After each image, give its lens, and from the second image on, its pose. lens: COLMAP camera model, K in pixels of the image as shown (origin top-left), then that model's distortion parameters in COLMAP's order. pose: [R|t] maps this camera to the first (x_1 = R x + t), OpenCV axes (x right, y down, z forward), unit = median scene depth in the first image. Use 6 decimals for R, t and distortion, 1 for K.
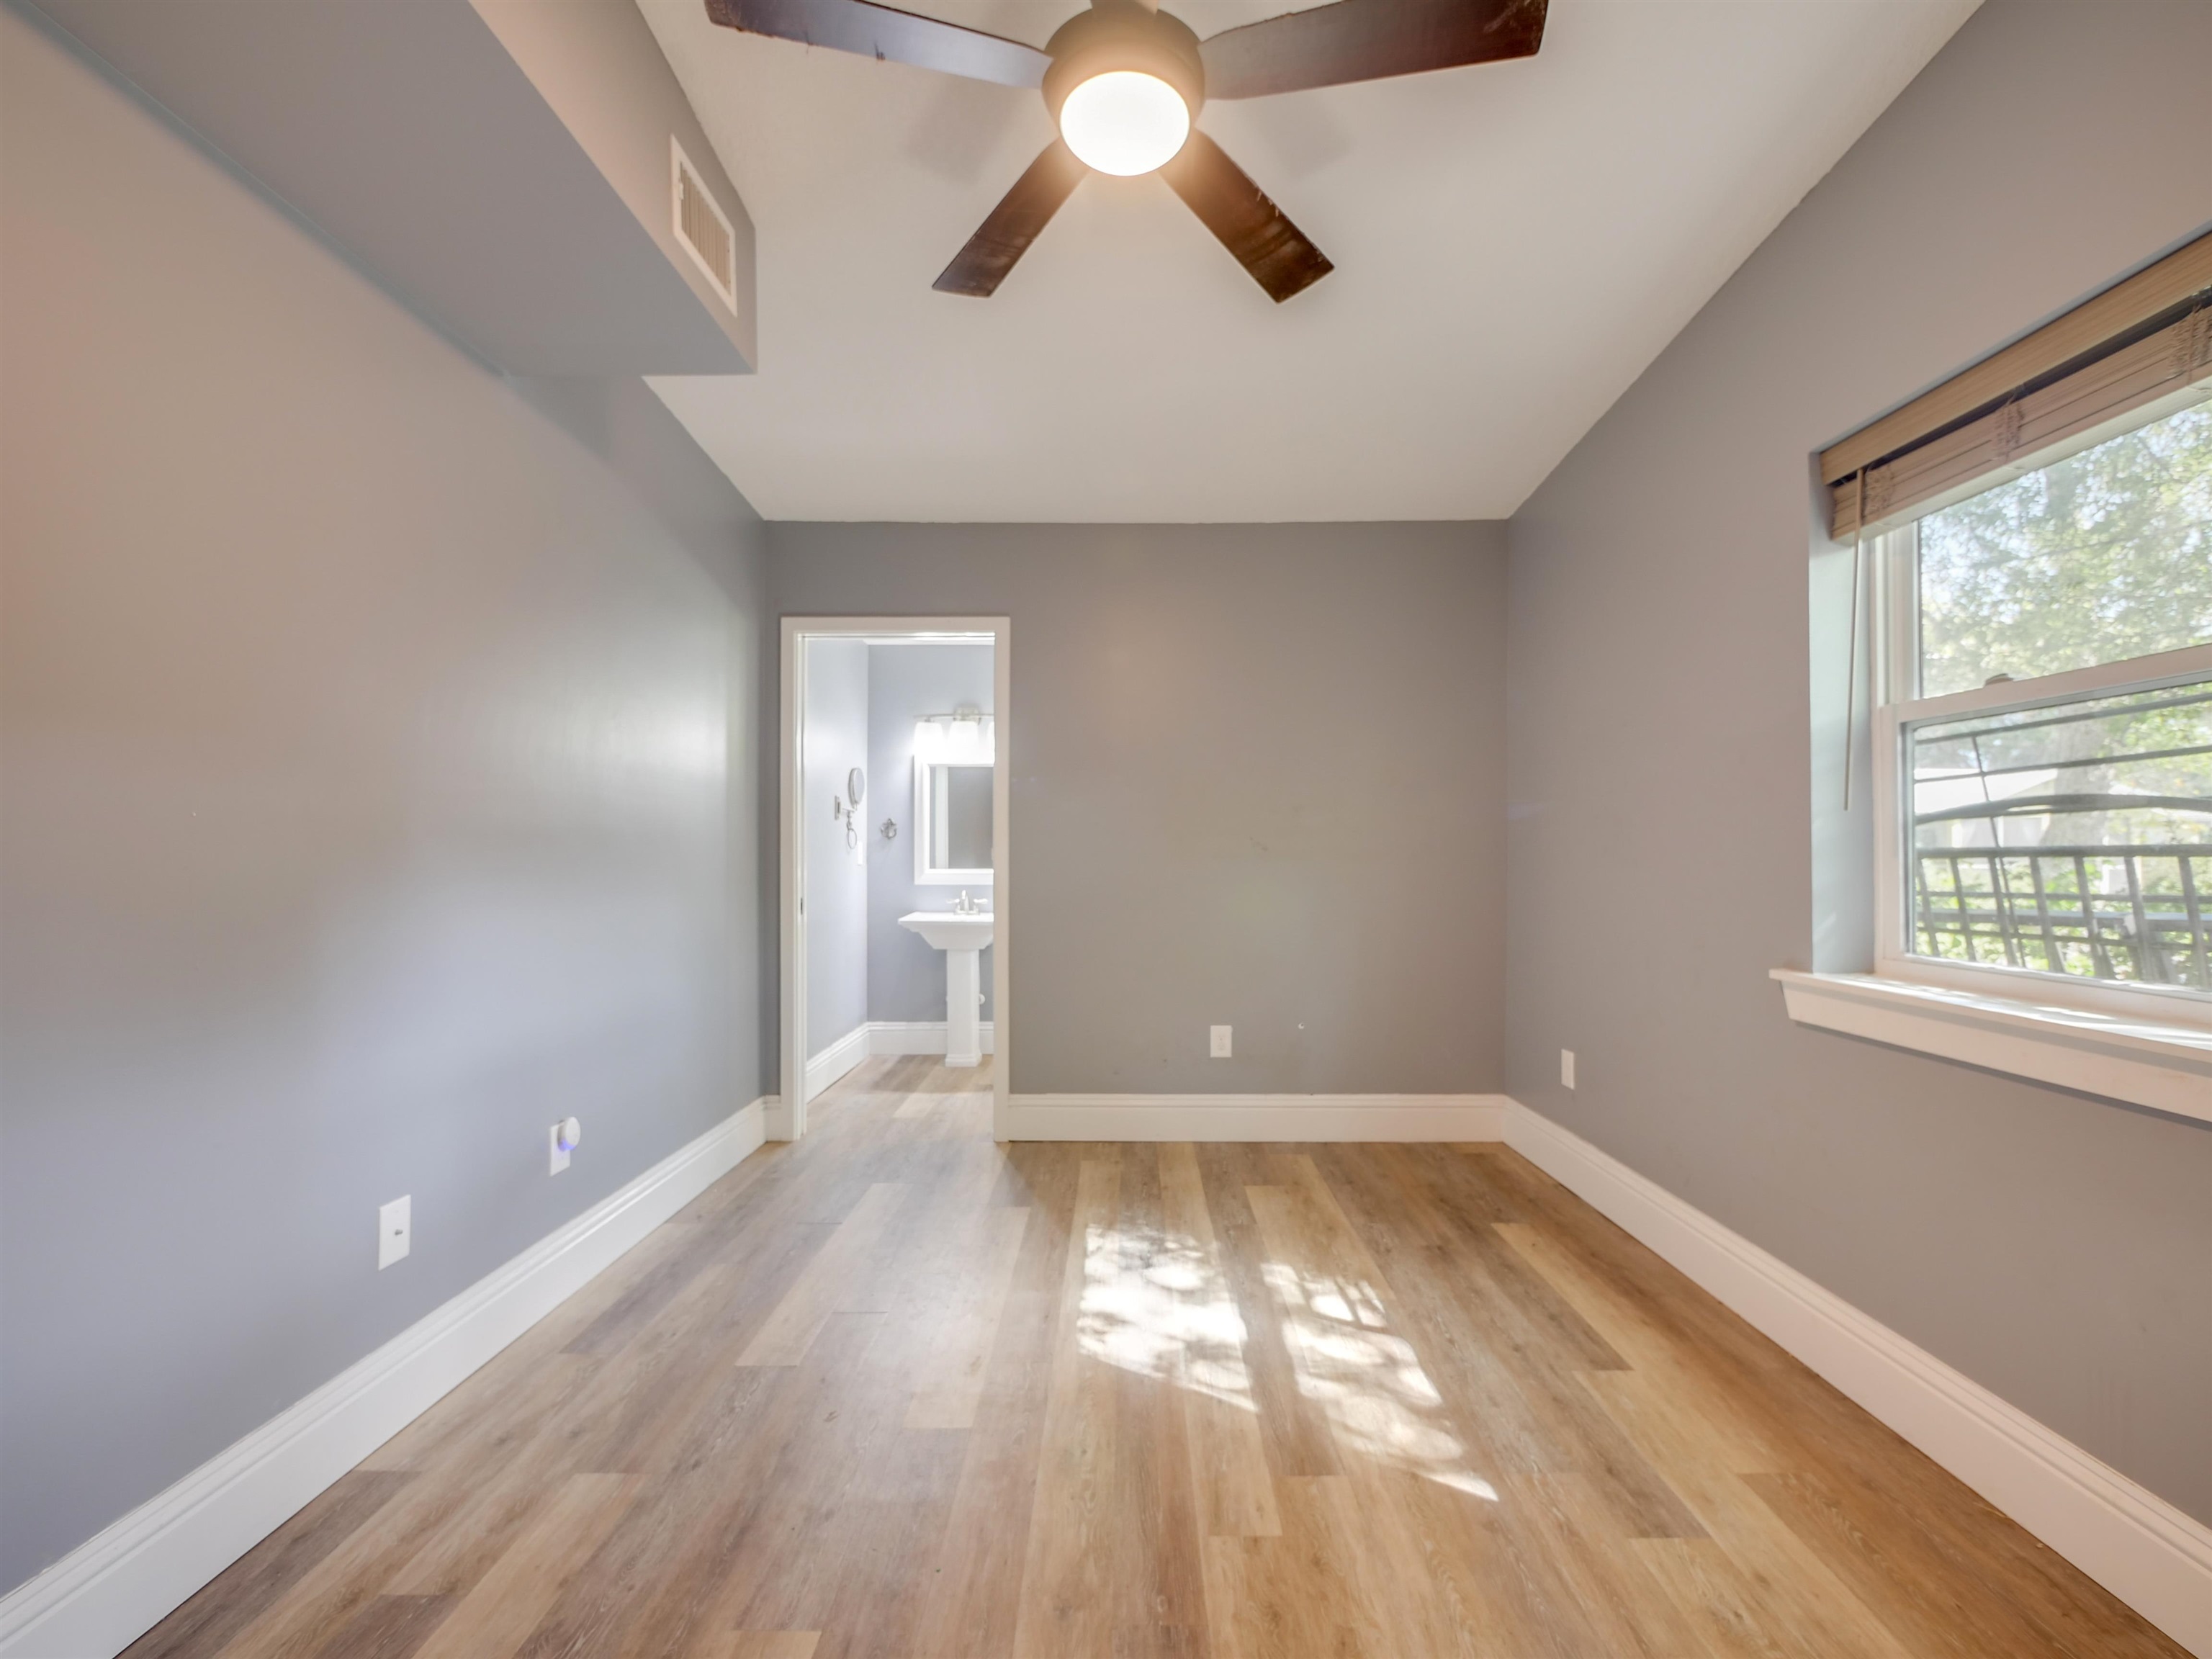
lens RADIAL K [[947.9, 0, 1101.5], [0, 947.9, 839.6], [0, 0, 1]] dist [-0.006504, 0.000508]
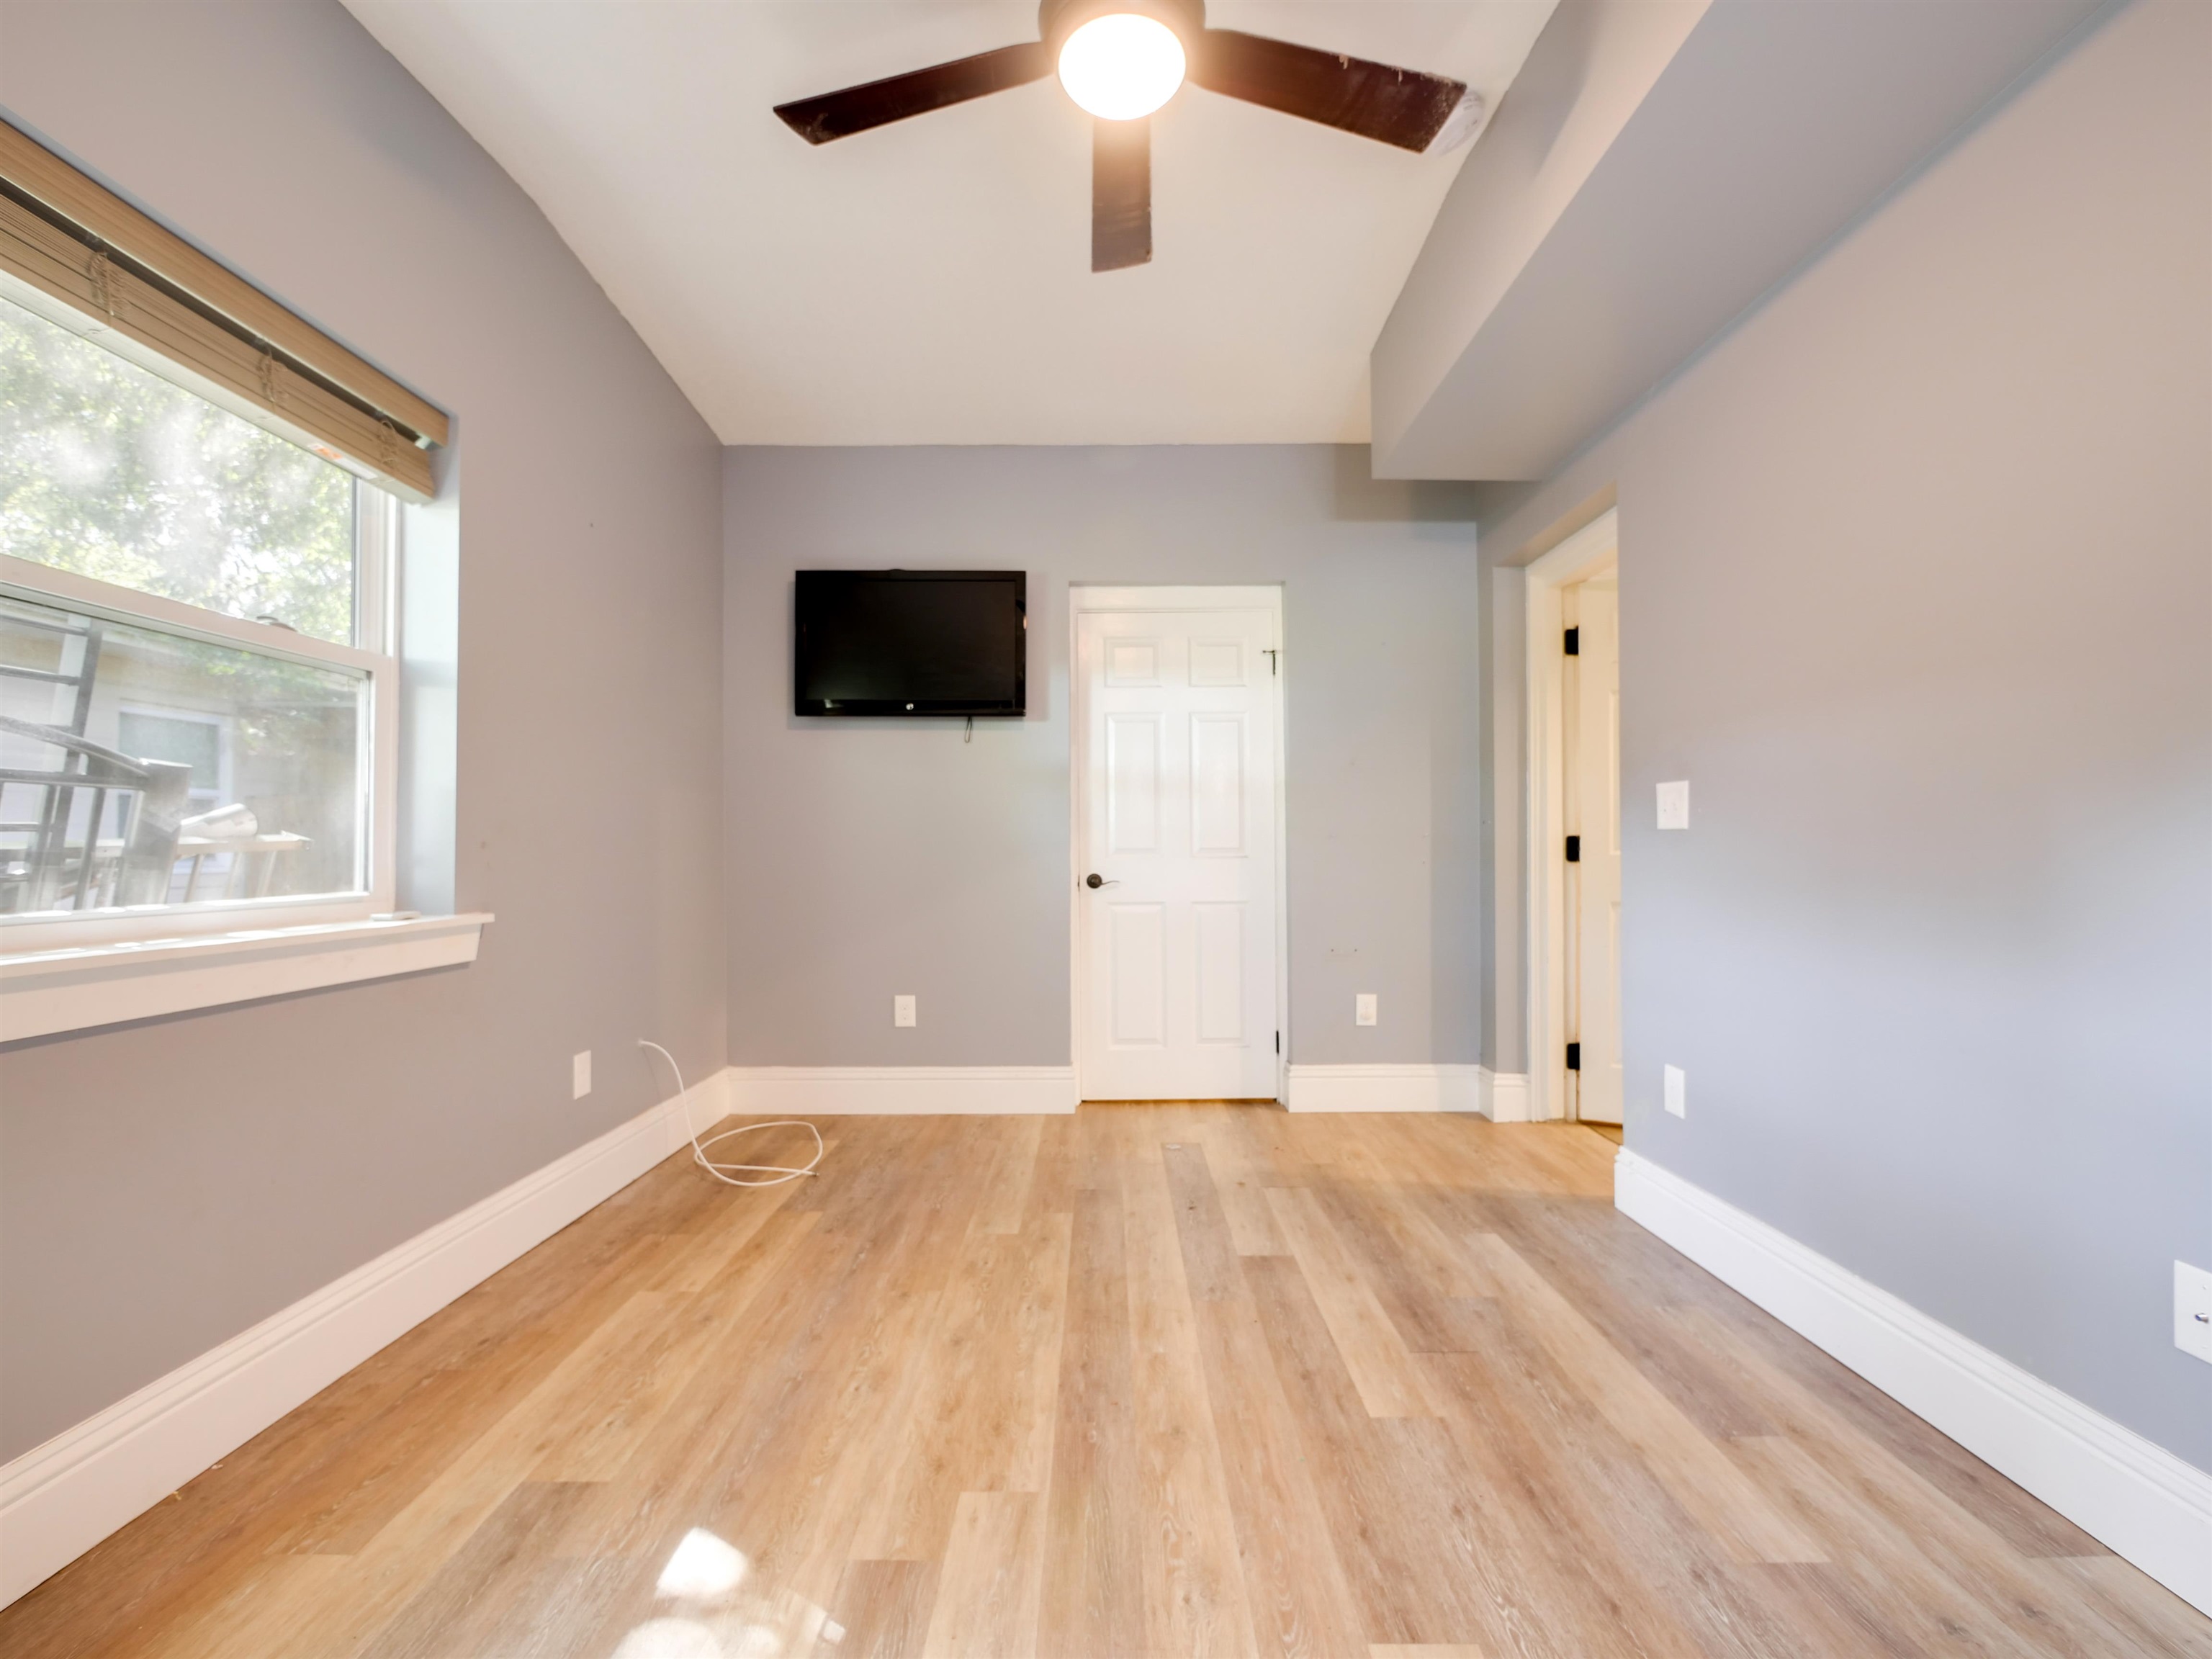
lens RADIAL K [[947.9, 0, 1101.5], [0, 947.9, 839.6], [0, 0, 1]] dist [-0.006504, 0.000508]
pose [[-0.999759, 0.001938, -0.021862, 0.069925], [0.002531, 0.999629, -0.027110, 0.105684], [0.021801, -0.027159, -0.999393, 1.984853]]
